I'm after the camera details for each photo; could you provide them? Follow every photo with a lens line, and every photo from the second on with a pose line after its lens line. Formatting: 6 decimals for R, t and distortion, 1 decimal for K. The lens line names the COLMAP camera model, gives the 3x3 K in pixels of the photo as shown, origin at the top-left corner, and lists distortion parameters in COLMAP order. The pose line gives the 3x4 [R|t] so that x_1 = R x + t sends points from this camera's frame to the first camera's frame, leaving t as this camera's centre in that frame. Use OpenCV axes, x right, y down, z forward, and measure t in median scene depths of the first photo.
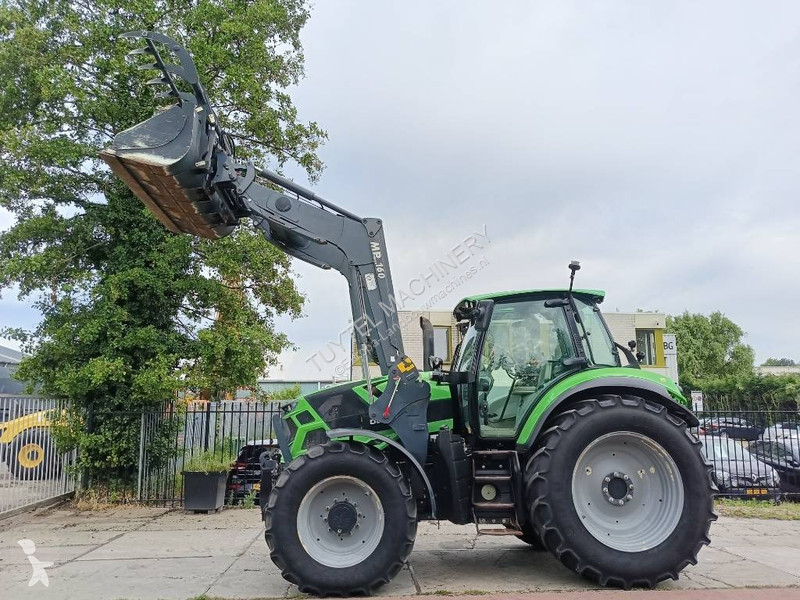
lens RADIAL K [[611.3, 0, 405.6], [0, 611.3, 296.6], [0, 0, 1]] dist [0.056681, -0.073367]
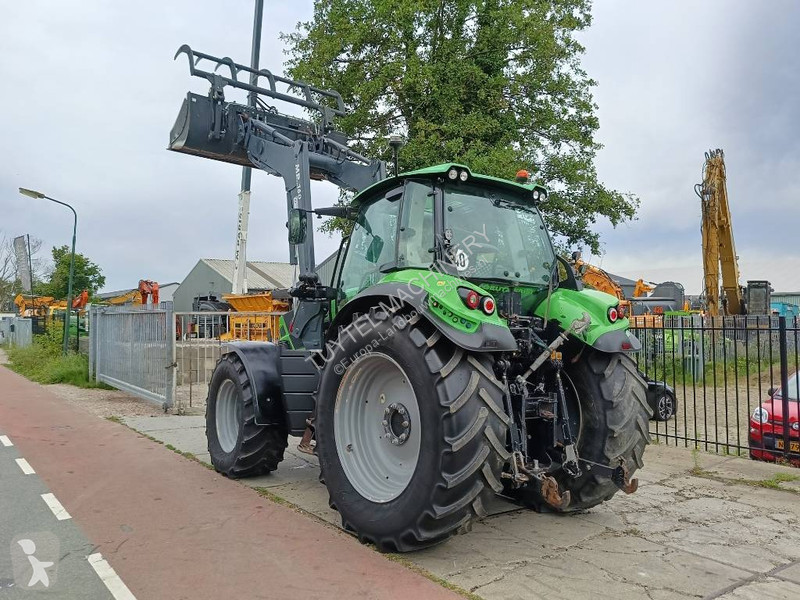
lens RADIAL K [[611.3, 0, 397.3], [0, 611.3, 300.5], [0, 0, 1]] dist [0.056681, -0.073367]
pose [[0.548261, -0.029844, -0.835775, 0.558805], [0.146968, 0.987249, 0.061157, 0.060873], [0.823292, -0.156362, 0.545656, 0.336377]]
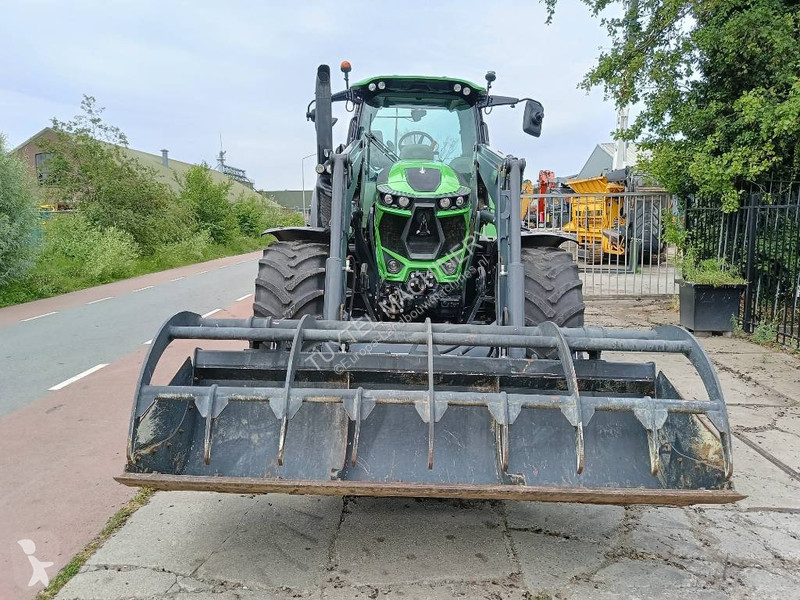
lens RADIAL K [[611.3, 0, 401.2], [0, 611.3, 304.5], [0, 0, 1]] dist [0.056681, -0.073367]
pose [[-0.089265, 0.143116, -0.985672, 0.479382], [0.186799, 0.974468, 0.124572, 0.140409], [0.978334, -0.173002, -0.113720, 0.704700]]
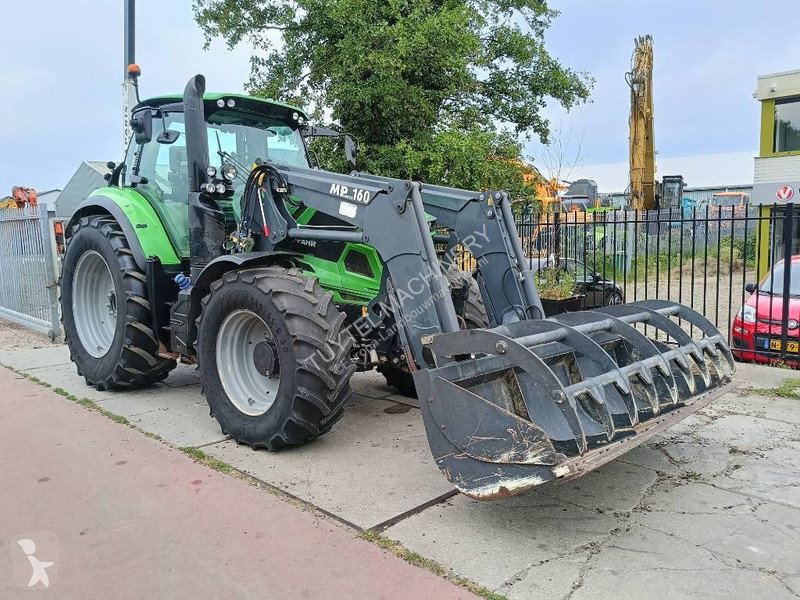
lens RADIAL K [[611.3, 0, 400.8], [0, 611.3, 300.8], [0, 0, 1]] dist [0.056681, -0.073367]
pose [[0.669456, 0.073075, -0.739248, 0.408964], [0.155749, 0.959224, 0.235864, 0.073969], [0.726340, -0.273038, 0.630777, 0.380230]]
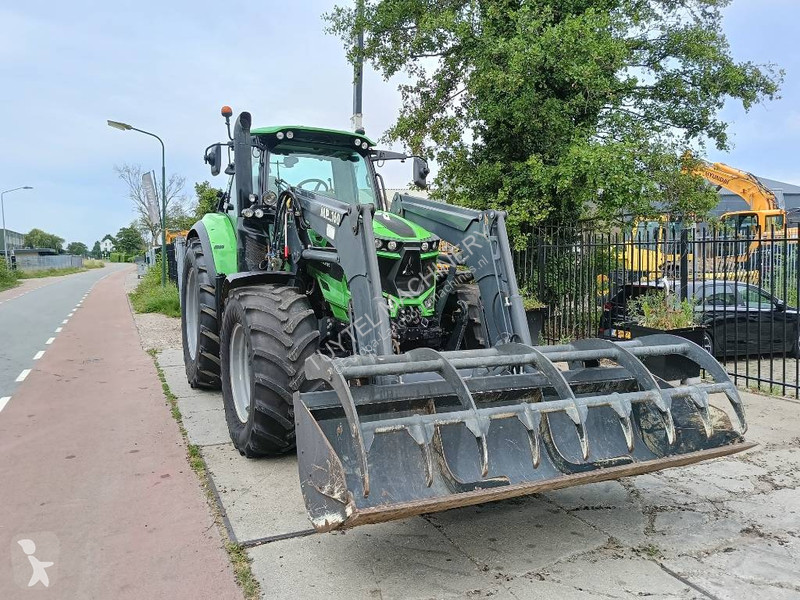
lens RADIAL K [[611.3, 0, 399.7], [0, 611.3, 299.9], [0, 0, 1]] dist [0.056681, -0.073367]
pose [[0.349098, 0.067198, -0.934674, 0.493845], [0.190880, 0.971415, 0.141132, 0.102486], [0.917440, -0.227680, 0.326292, 0.527740]]
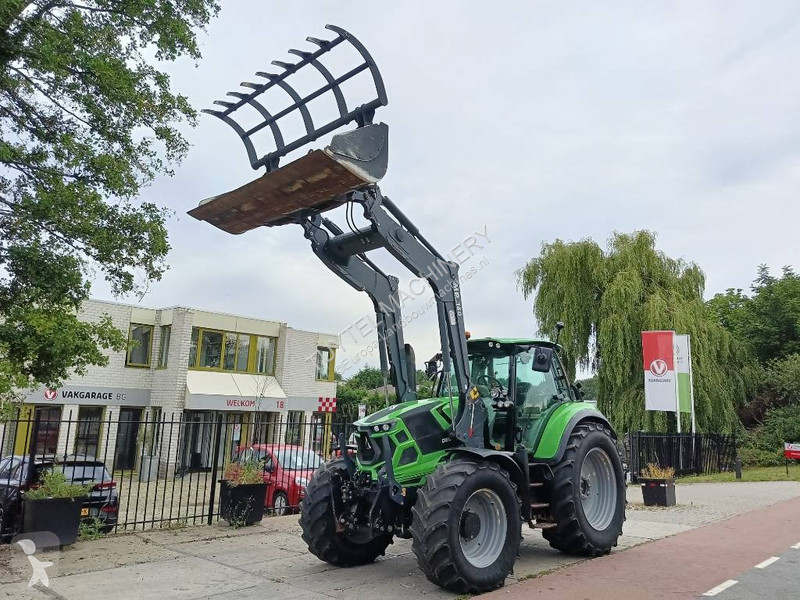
lens RADIAL K [[611.3, 0, 393.0], [0, 611.3, 293.0], [0, 0, 1]] dist [0.056681, -0.073367]
pose [[0.755010, 0.151496, 0.637973, -0.542392], [-0.143190, 0.987555, -0.065051, 0.012467], [-0.639888, -0.042237, 0.767306, 0.118486]]
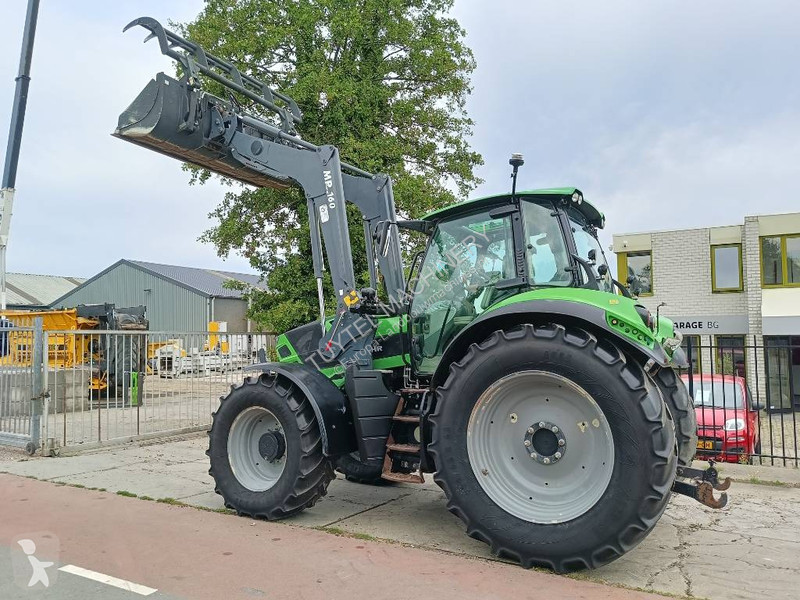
lens RADIAL K [[611.3, 0, 399.3], [0, 611.3, 299.5], [0, 0, 1]] dist [0.056681, -0.073367]
pose [[0.823741, -0.042713, -0.565354, 0.357379], [0.102393, 0.991969, 0.074246, 0.031232], [0.557643, -0.119047, 0.821500, 0.158036]]
